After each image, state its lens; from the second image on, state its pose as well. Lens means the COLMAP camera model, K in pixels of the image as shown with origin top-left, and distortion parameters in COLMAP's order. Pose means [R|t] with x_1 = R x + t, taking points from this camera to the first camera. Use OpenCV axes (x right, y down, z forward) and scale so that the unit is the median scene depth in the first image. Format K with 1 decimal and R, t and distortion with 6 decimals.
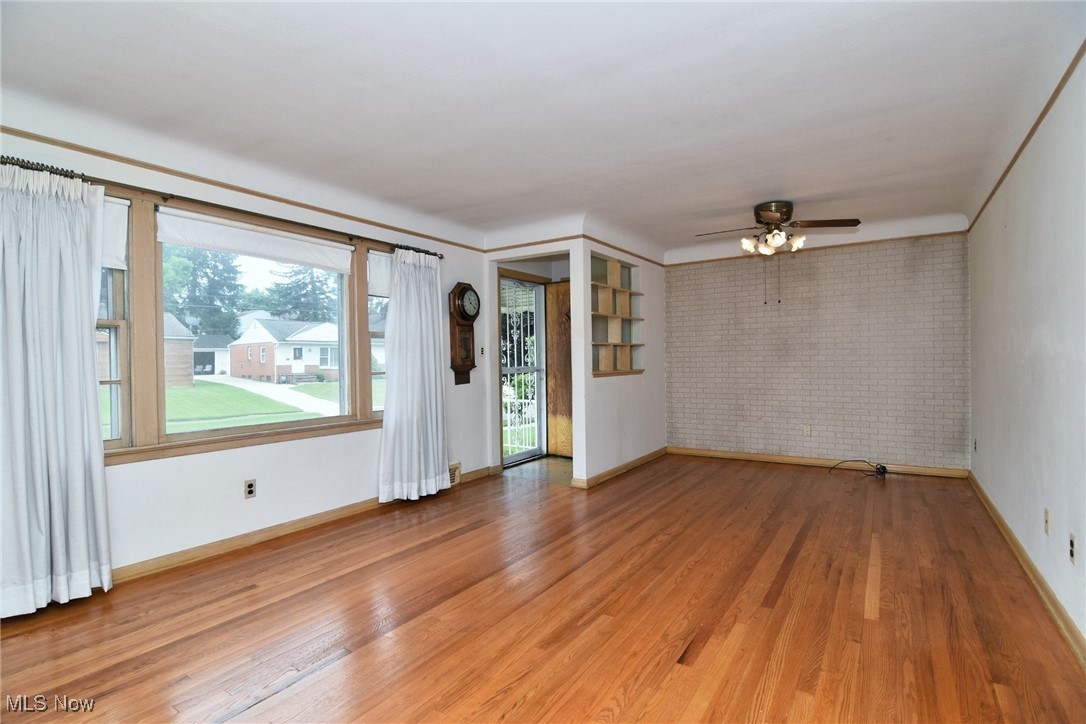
lens RADIAL K [[530.5, 0, 538.6], [0, 530.5, 364.9], [0, 0, 1]] dist [-0.010099, -0.006924]
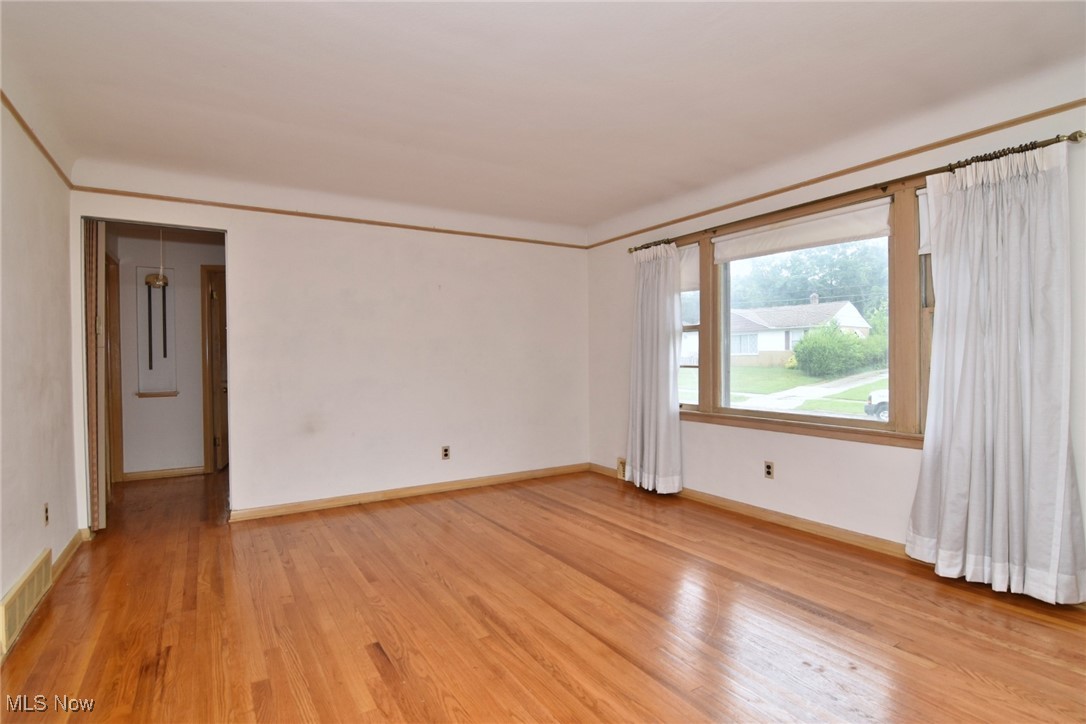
lens RADIAL K [[548.5, 0, 547.0], [0, 548.5, 368.5], [0, 0, 1]] dist [-0.008658, -0.005465]
pose [[-0.417782, 0.035716, -0.907845, 0.484147], [0.009975, 0.999347, 0.034725, -0.012955], [0.908492, 0.005452, -0.417866, 0.774107]]
